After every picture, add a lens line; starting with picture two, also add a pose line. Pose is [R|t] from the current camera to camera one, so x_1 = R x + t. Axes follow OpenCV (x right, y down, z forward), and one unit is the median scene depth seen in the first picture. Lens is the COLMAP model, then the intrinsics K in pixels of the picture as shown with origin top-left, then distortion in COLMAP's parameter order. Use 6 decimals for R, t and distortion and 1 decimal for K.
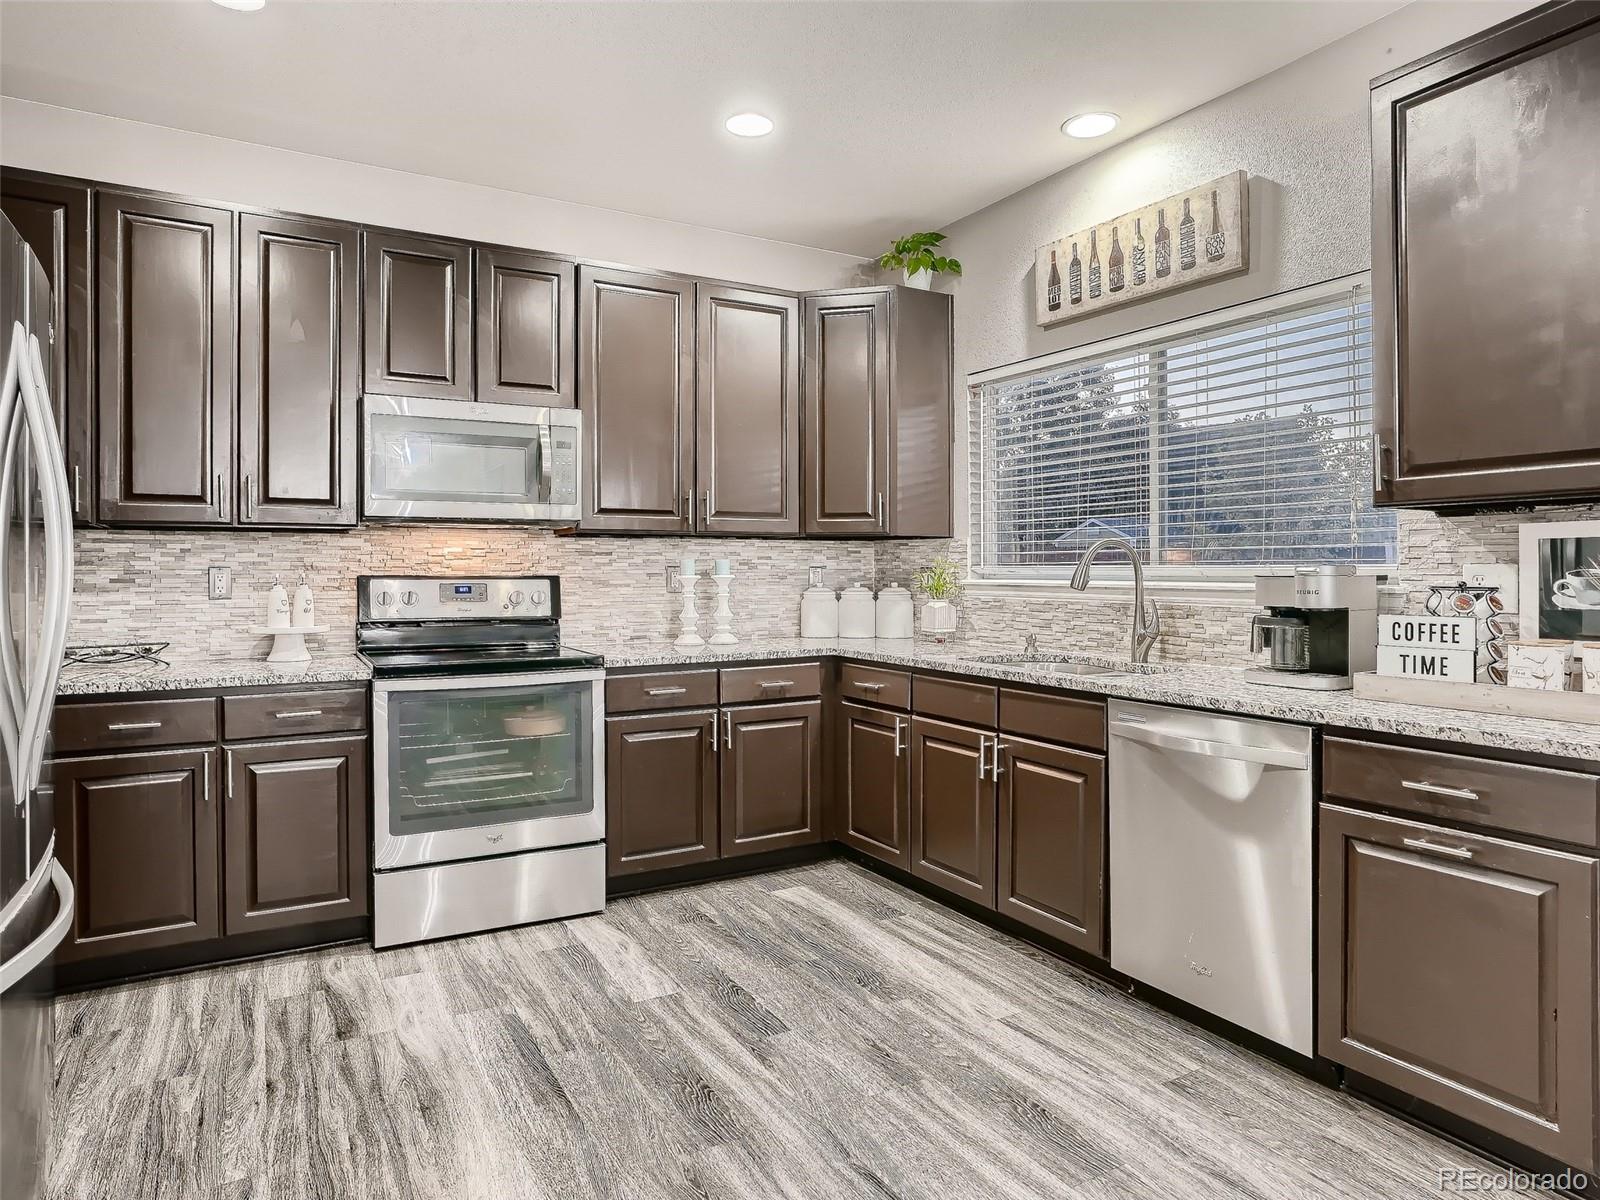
lens RADIAL K [[957.8, 0, 796.5], [0, 957.8, 580.3], [0, 0, 1]] dist [-0.070134, 0.044542]
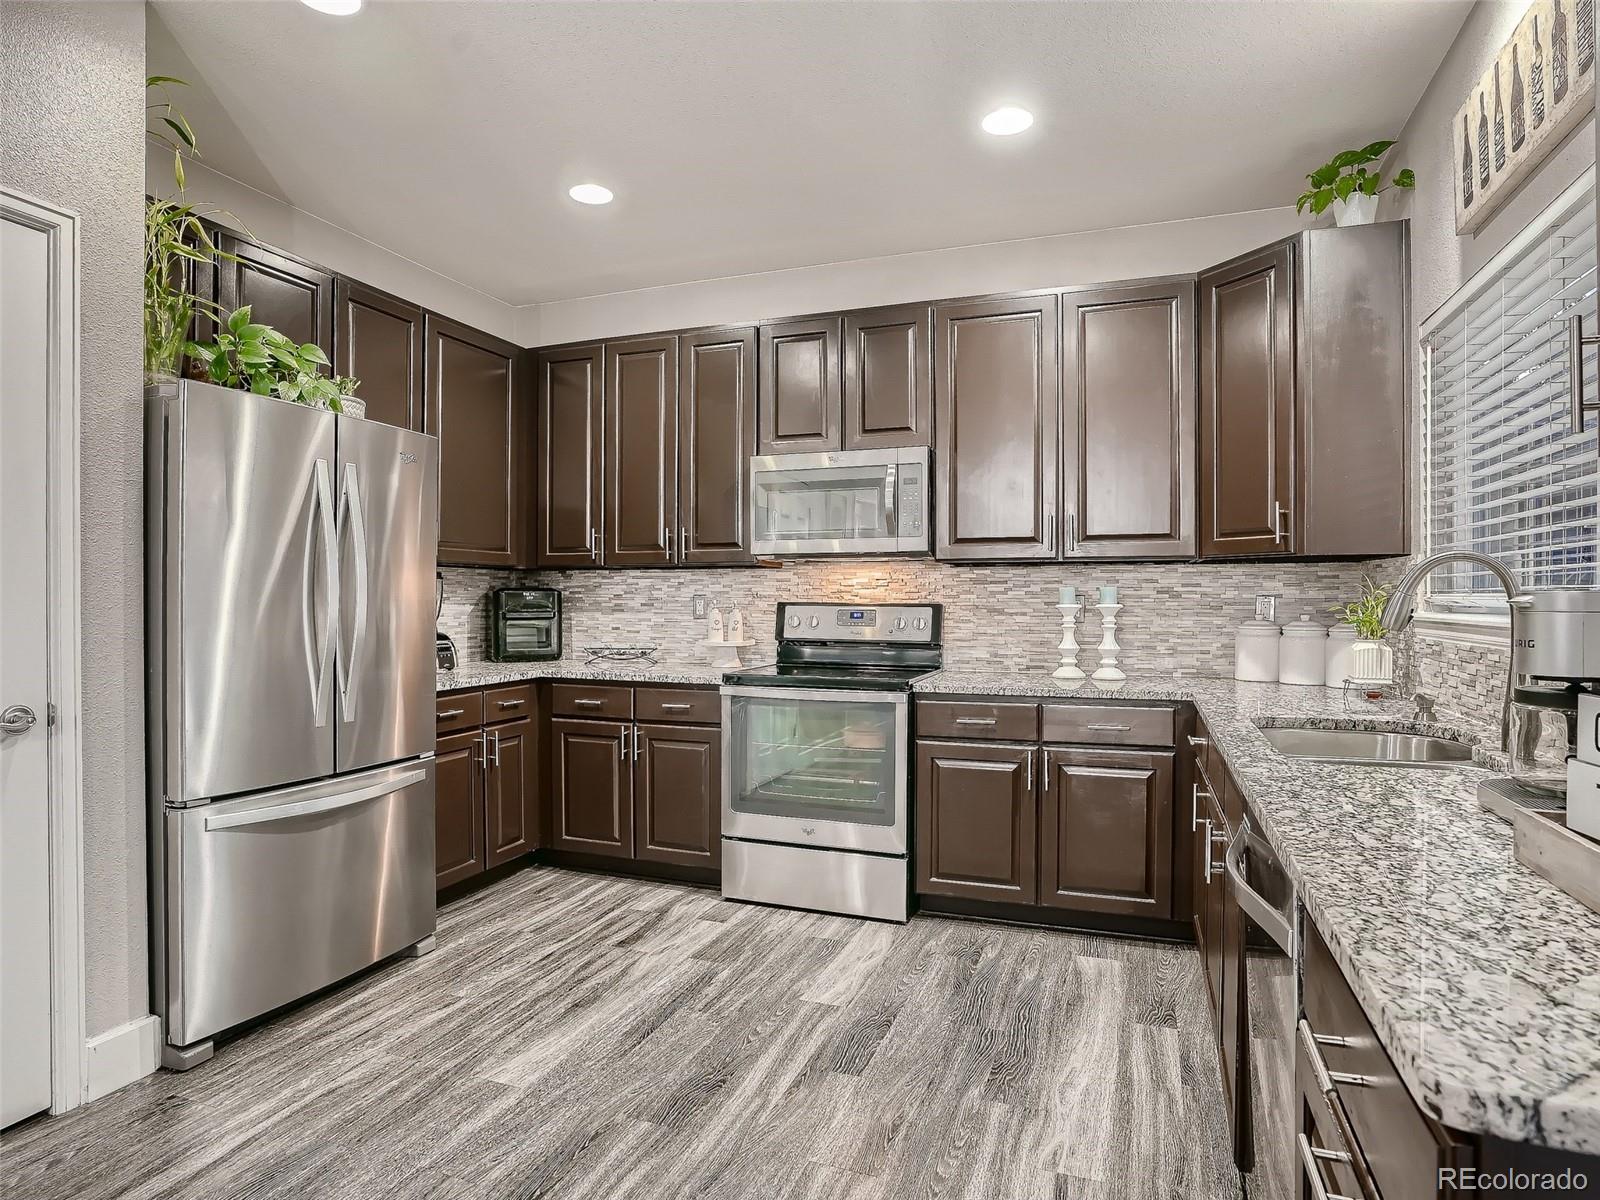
lens RADIAL K [[901.1, 0, 808.5], [0, 901.1, 608.5], [0, 0, 1]] dist [-0.061397, 0.029951]
pose [[0.637947, 0.011218, -0.769999, 0.491546], [-0.010833, 0.999926, 0.005592, -0.003989], [0.770004, 0.004774, 0.638021, 0.285510]]
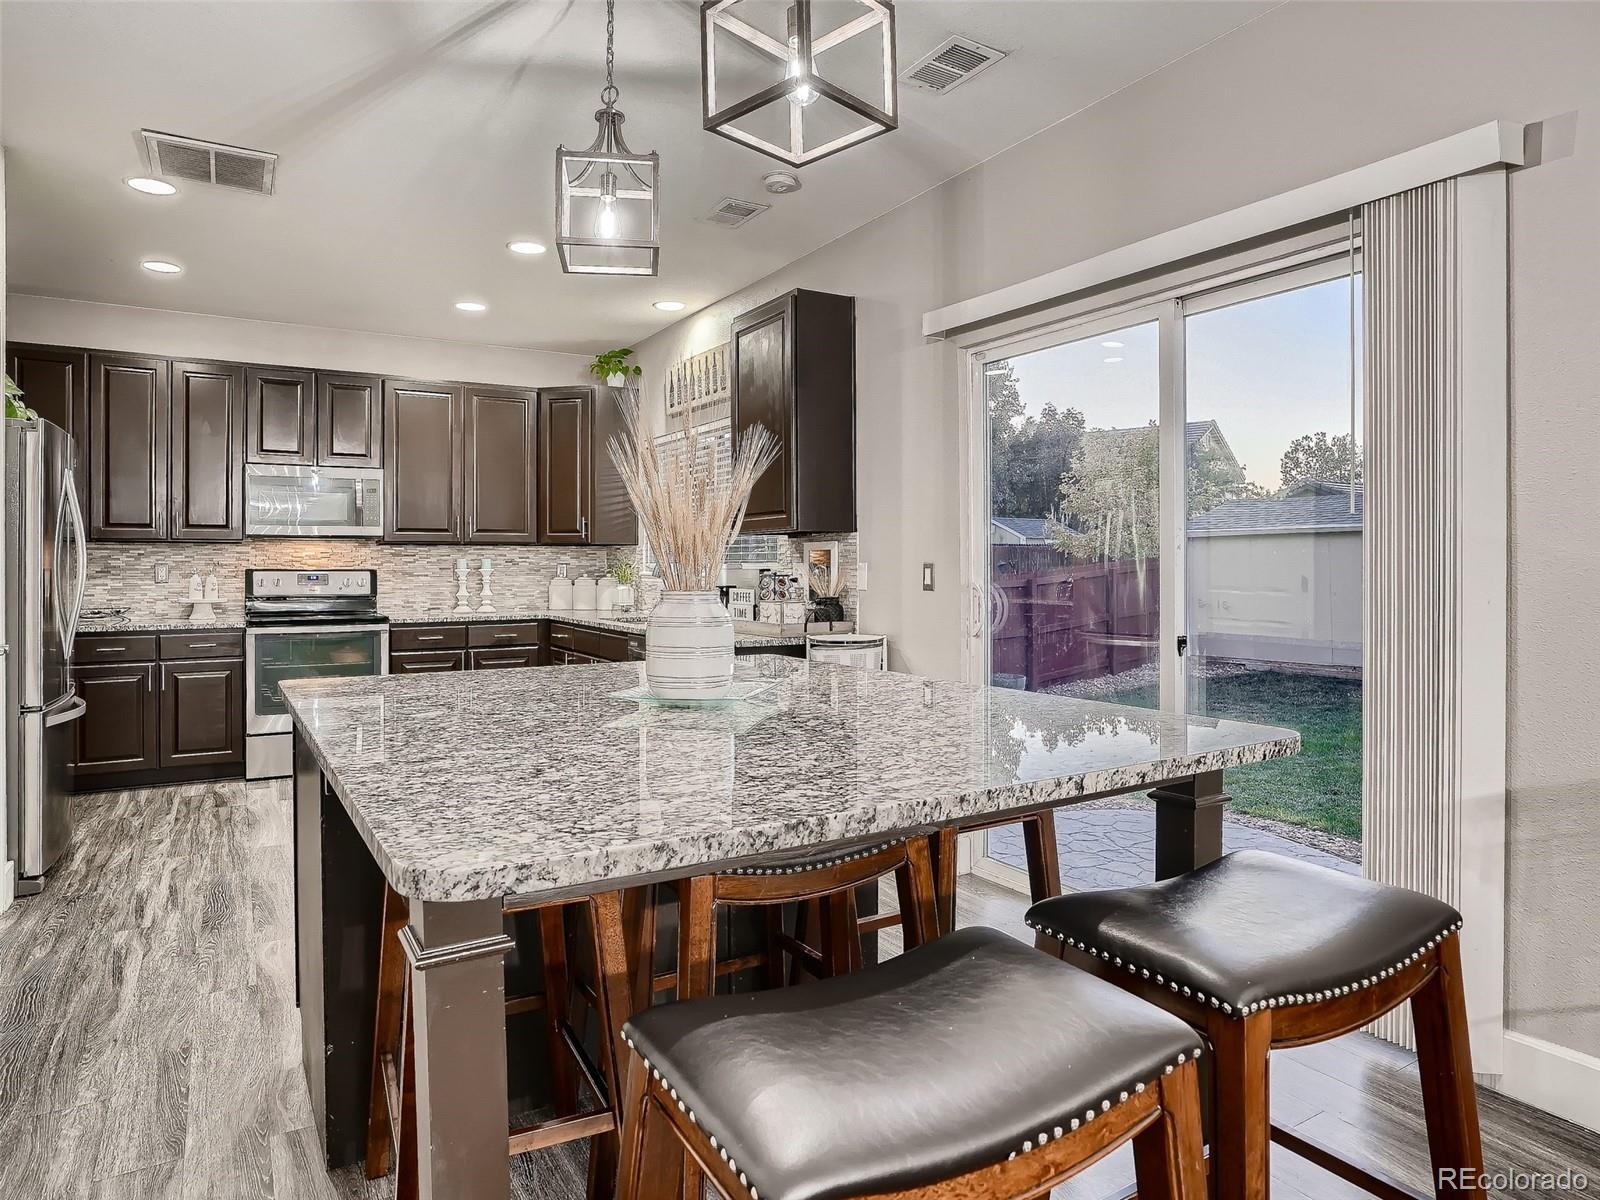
lens RADIAL K [[962.4, 0, 801.1], [0, 962.4, 569.7], [0, 0, 1]] dist [-0.065068, 0.039019]
pose [[0.999753, 0.000622, 0.022209, 0.500626], [-0.000505, 0.999986, -0.005272, 0.004631], [-0.022212, 0.005260, 0.999739, -0.722159]]
